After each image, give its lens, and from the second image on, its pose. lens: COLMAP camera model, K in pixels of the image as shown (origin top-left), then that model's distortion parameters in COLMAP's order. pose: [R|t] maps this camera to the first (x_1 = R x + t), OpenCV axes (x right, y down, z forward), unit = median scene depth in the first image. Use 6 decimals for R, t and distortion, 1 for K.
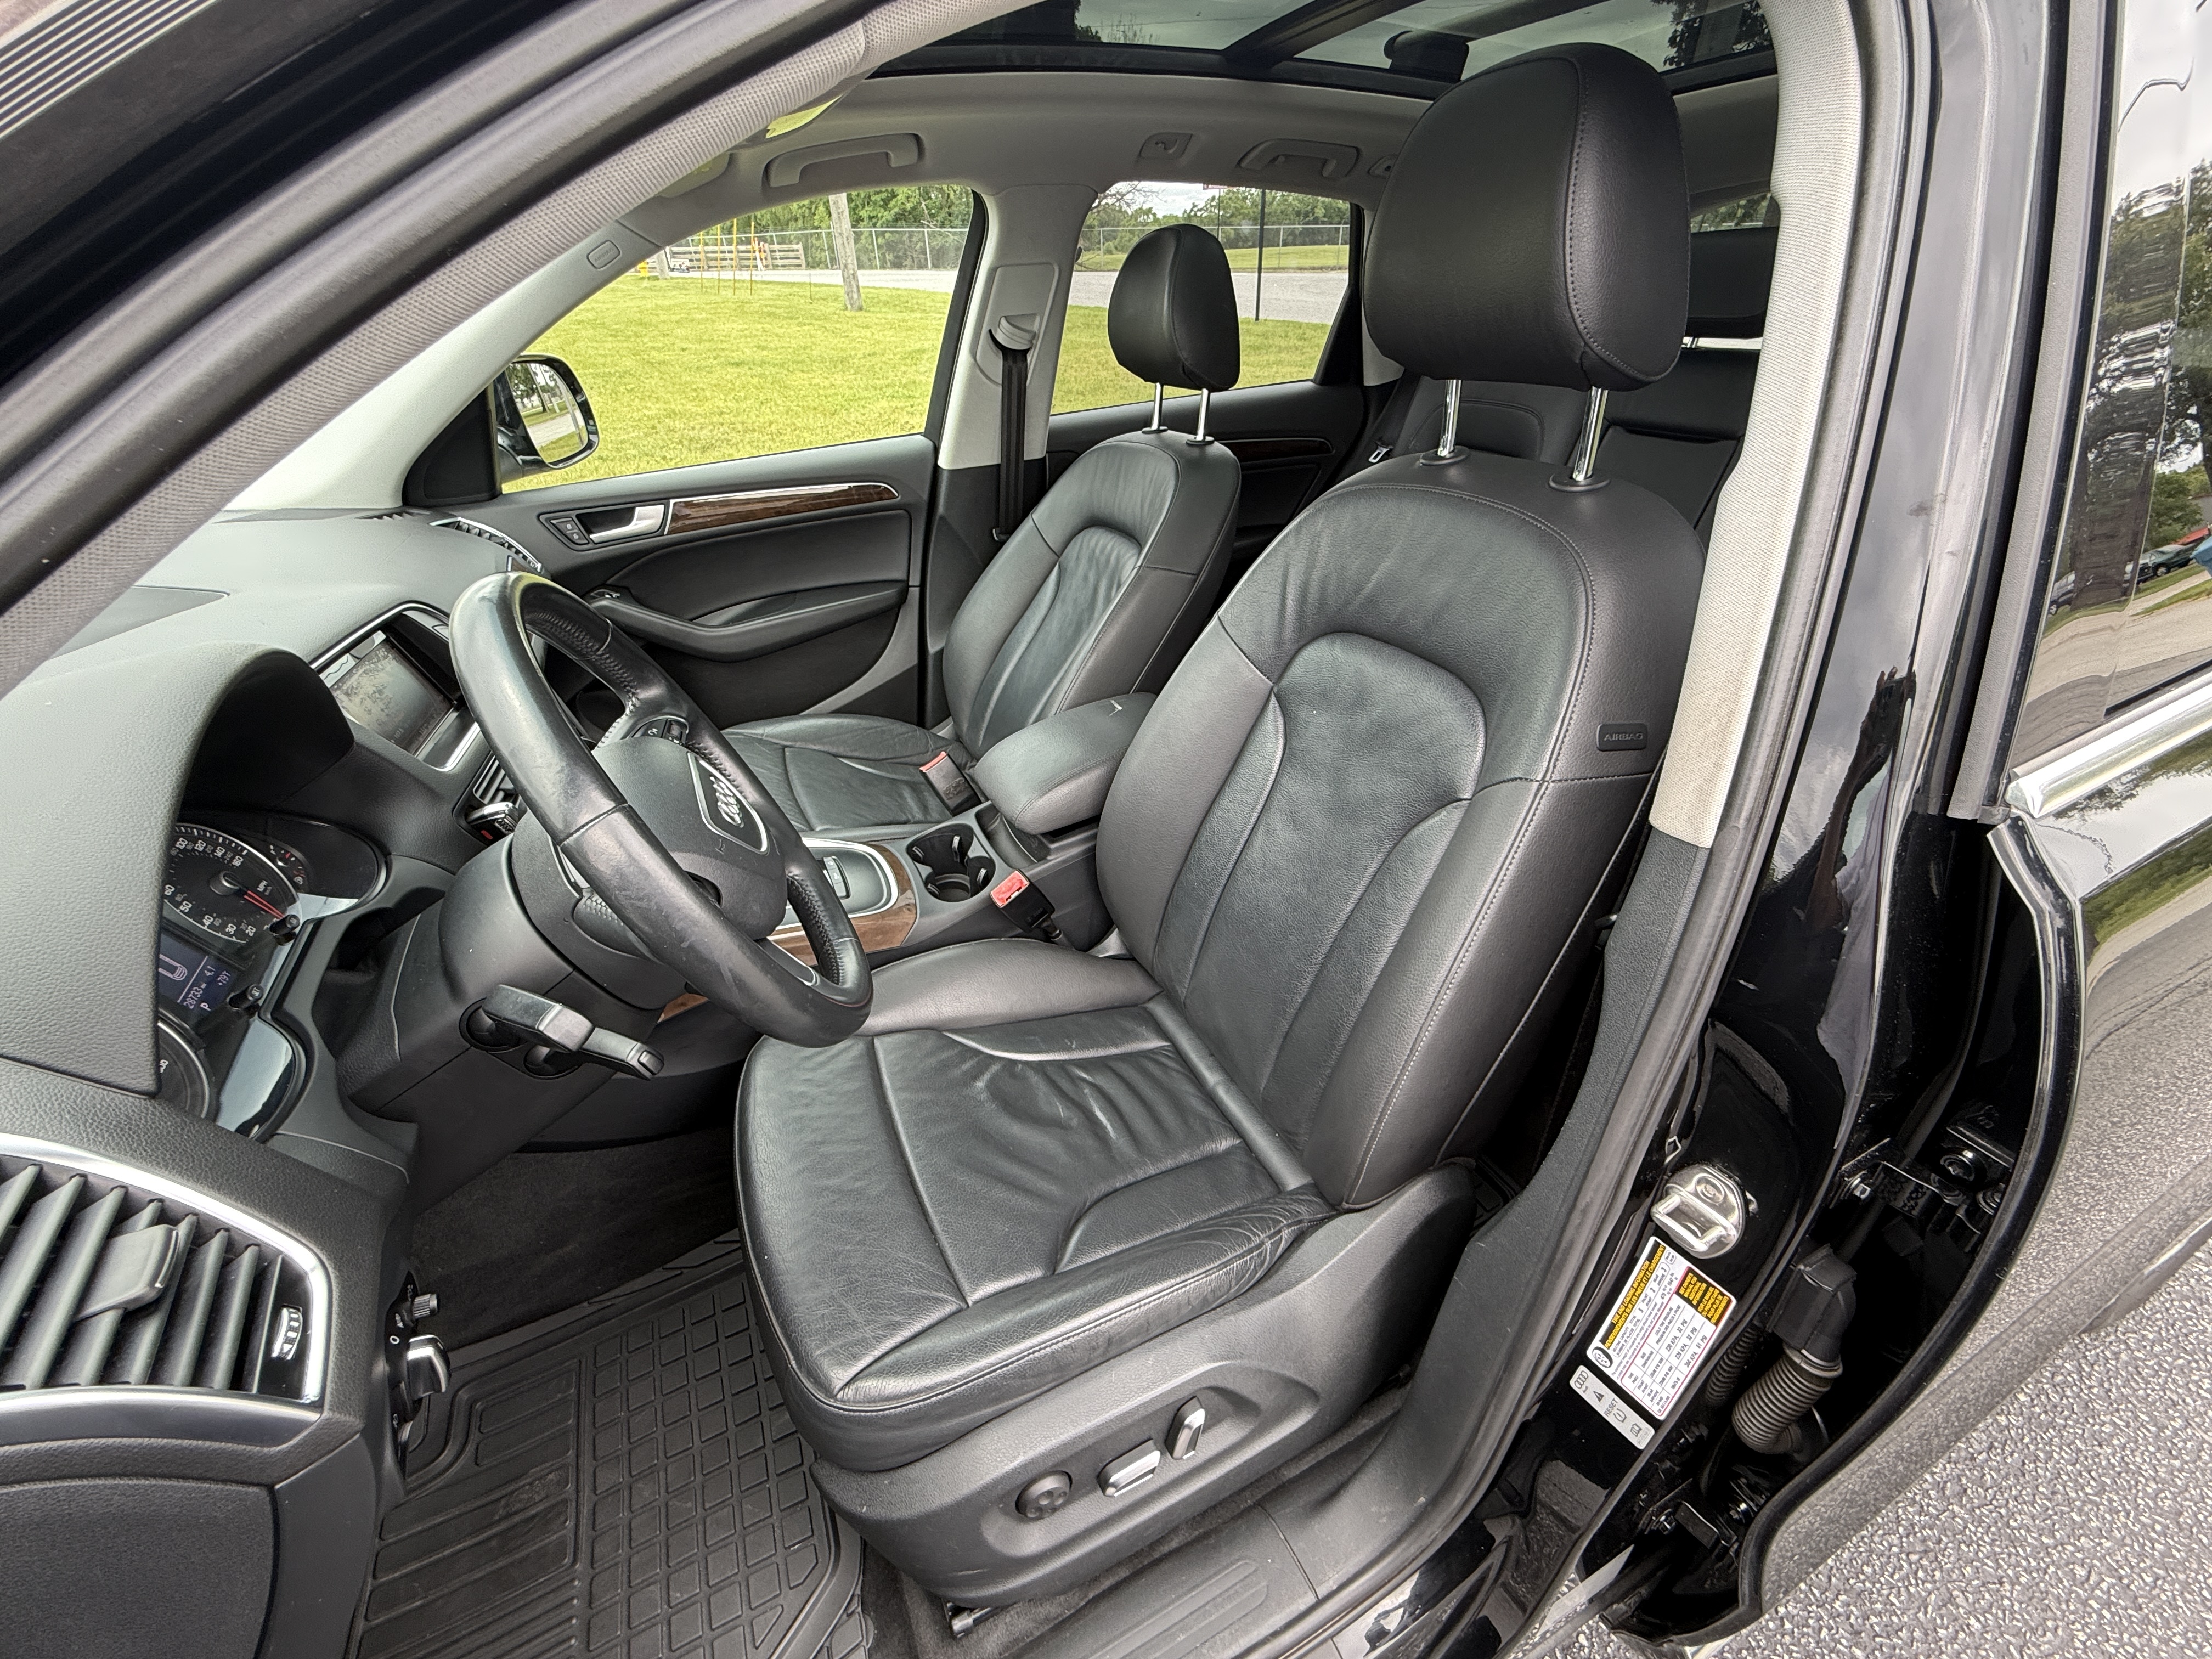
lens RADIAL K [[891.7, 0, 1106.0], [0, 891.7, 829.5], [0, 0, 1]] dist [-0.002943, -0.000385]
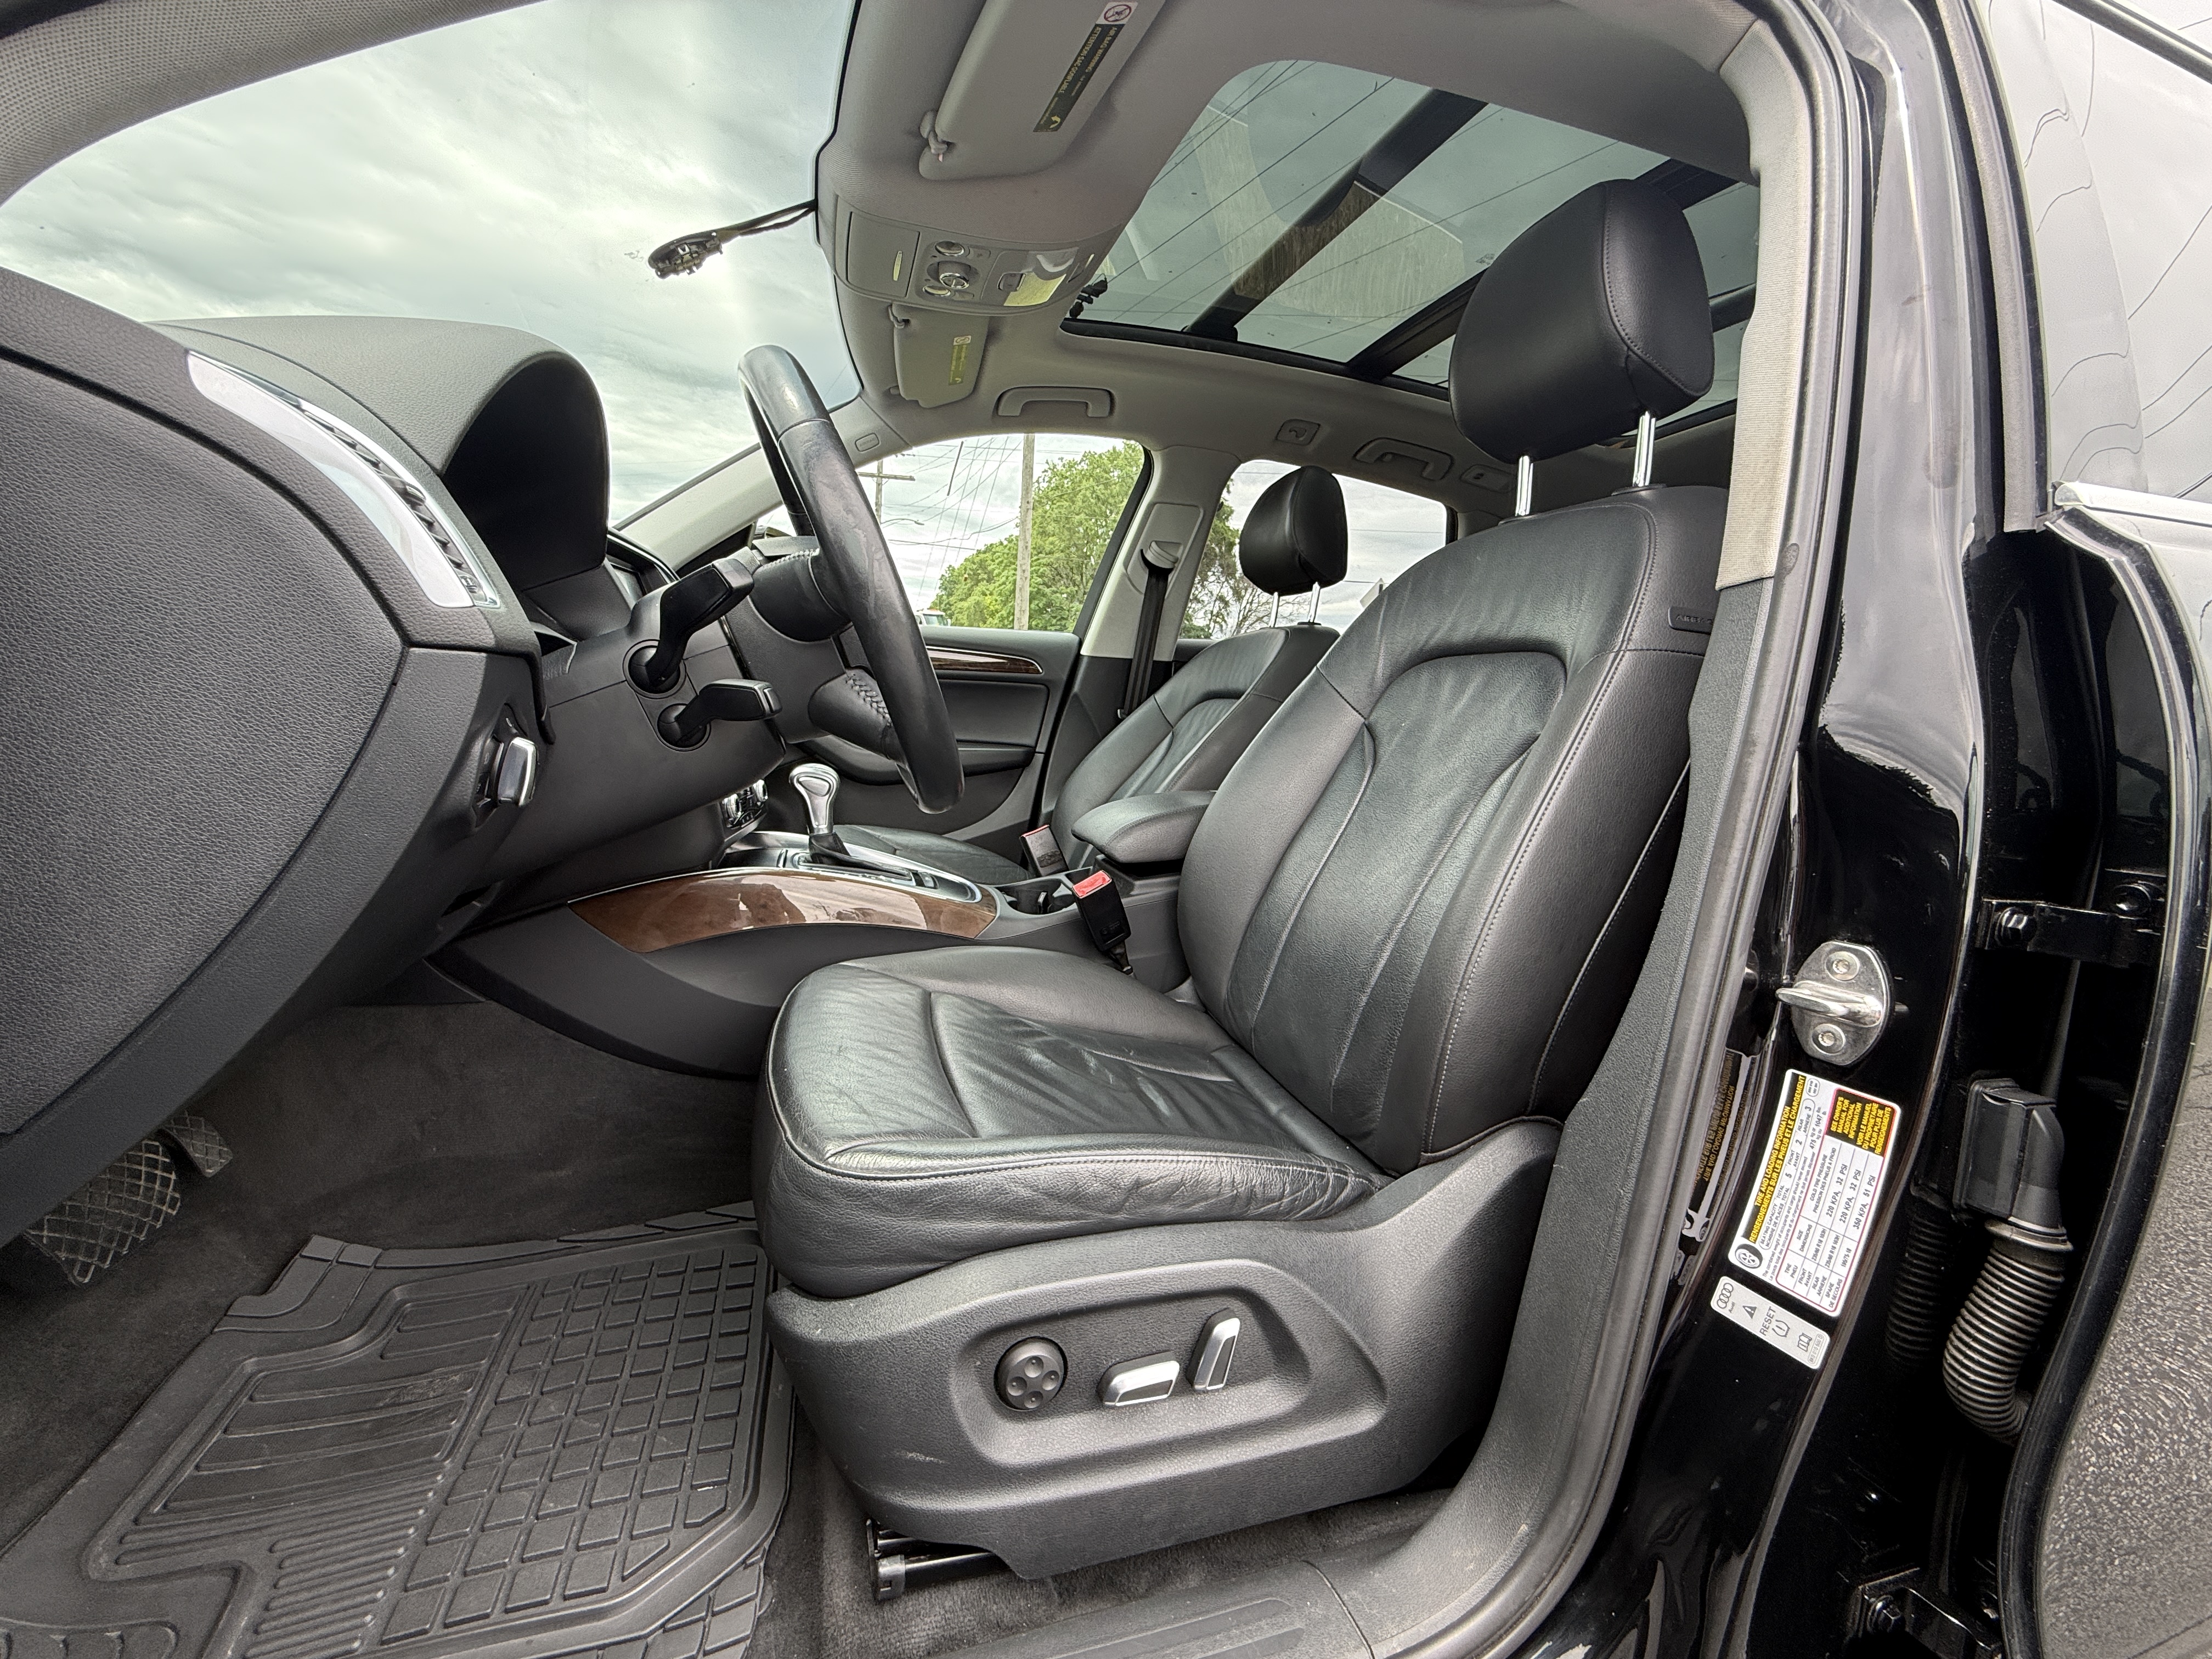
lens RADIAL K [[891.7, 0, 1106.0], [0, 891.7, 829.5], [0, 0, 1]] dist [-0.002943, -0.000385]
pose [[0.985490, 0.116574, -0.123371, 0.035262], [-0.156425, 0.905908, -0.393525, 0.556028], [0.065888, 0.407114, 0.910998, 0.064252]]
